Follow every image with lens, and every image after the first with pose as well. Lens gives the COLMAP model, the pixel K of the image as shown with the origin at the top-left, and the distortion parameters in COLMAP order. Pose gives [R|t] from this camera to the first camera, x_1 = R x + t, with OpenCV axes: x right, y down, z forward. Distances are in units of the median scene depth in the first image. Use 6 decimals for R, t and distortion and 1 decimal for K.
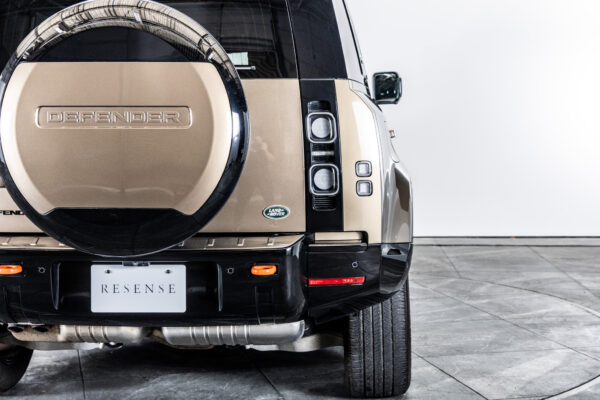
lens RADIAL K [[1052.2, 0, 300.0], [0, 1052.2, 200.0], [0, 0, 1]] dist [-0.000182, 0.012112]
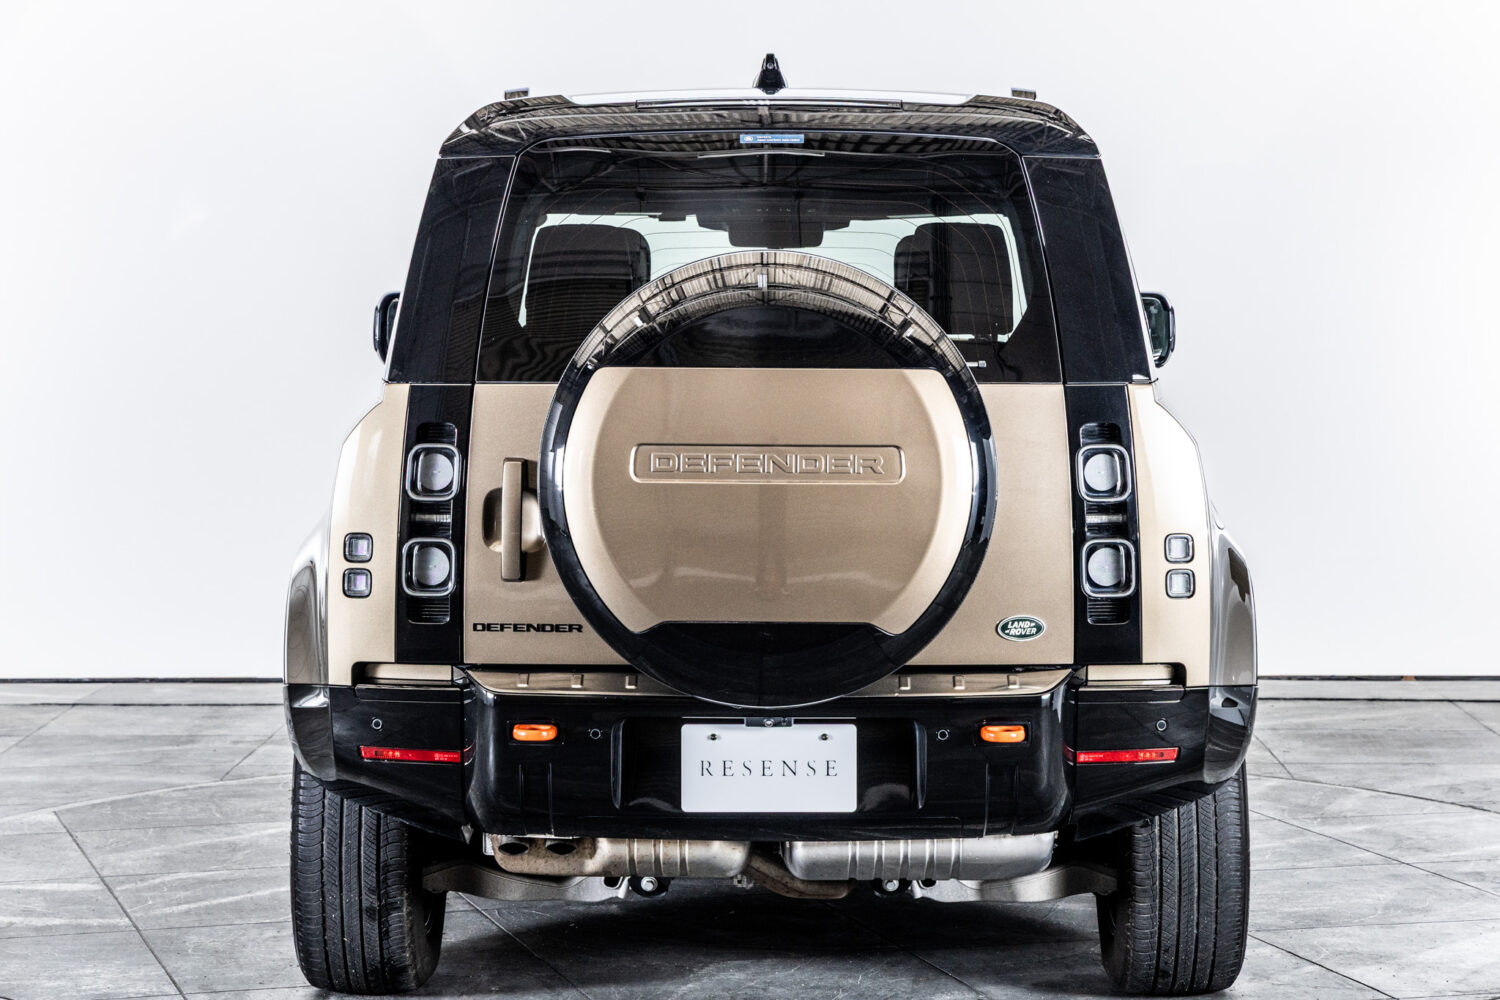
lens RADIAL K [[3870.8, 0, 750.0], [0, 3870.8, 500.0], [0, 0, 1]] dist [0.014674, -0.540788]
pose [[0.999076, 0.004204, 0.042778, -0.243240], [-0.003726, 0.999930, -0.011239, -0.030920], [-0.042823, 0.011069, 0.999021, -0.972417]]
